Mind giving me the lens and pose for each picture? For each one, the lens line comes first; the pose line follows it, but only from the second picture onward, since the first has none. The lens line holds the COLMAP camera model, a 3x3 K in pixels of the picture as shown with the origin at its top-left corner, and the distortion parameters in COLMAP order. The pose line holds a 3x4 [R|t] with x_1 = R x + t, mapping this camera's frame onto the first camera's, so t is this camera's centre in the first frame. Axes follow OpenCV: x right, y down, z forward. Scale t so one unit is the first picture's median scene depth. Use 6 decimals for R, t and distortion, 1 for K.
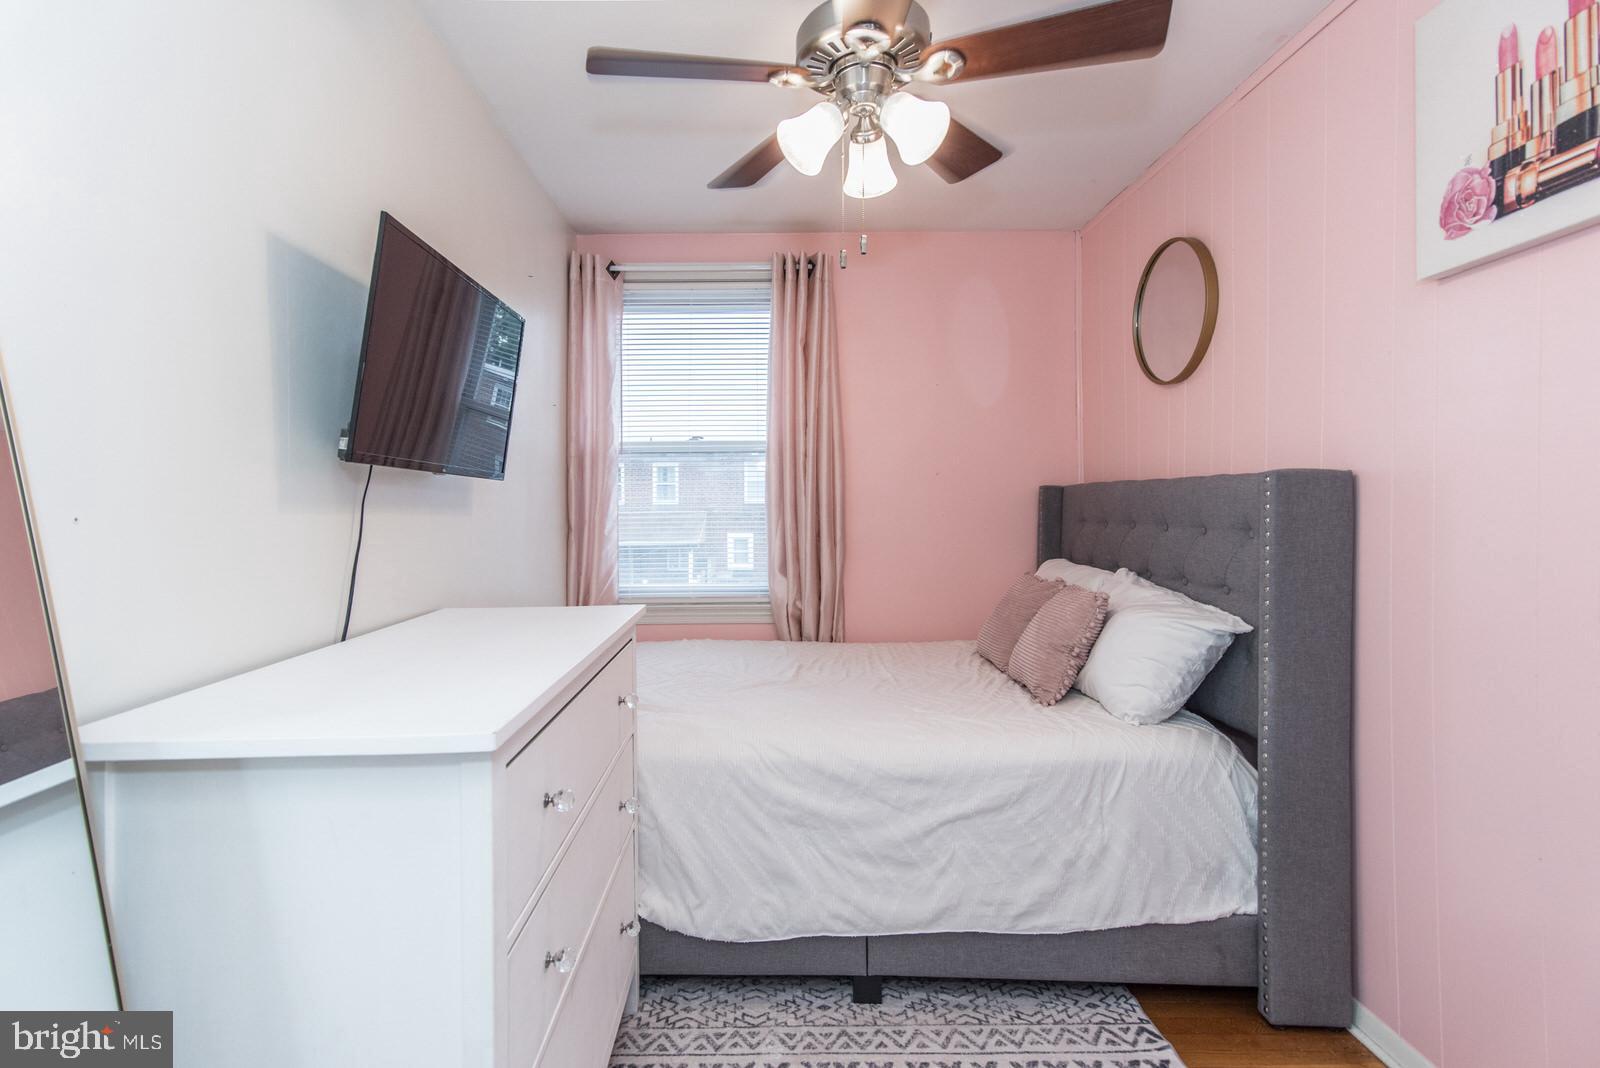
lens RADIAL K [[804.5, 0, 744.1], [0, 804.5, 515.1], [0, 0, 1]] dist [0.004183, -0.002365]
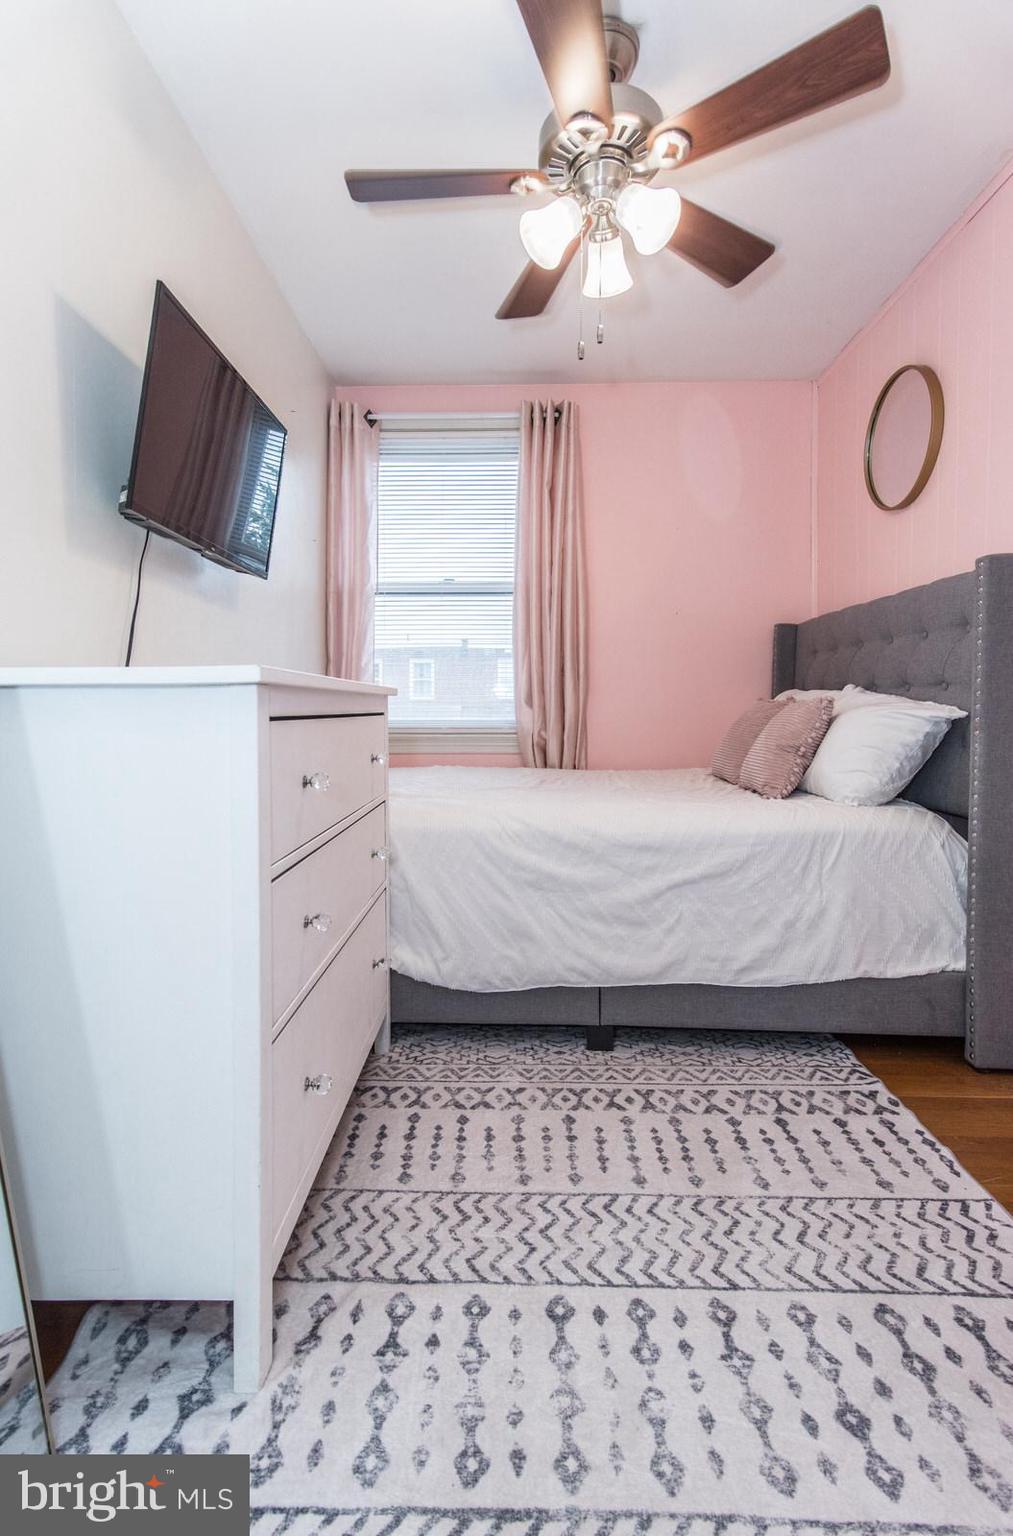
lens RADIAL K [[772.3, 0, 476.8], [0, 772.3, 730.3], [0, 0, 1]] dist [0.004183, -0.002365]
pose [[0.999610, 0.004783, -0.027527, 0.013725], [-0.004291, 0.999831, 0.017885, 0.154227], [0.027608, -0.017760, 0.999461, -0.038681]]
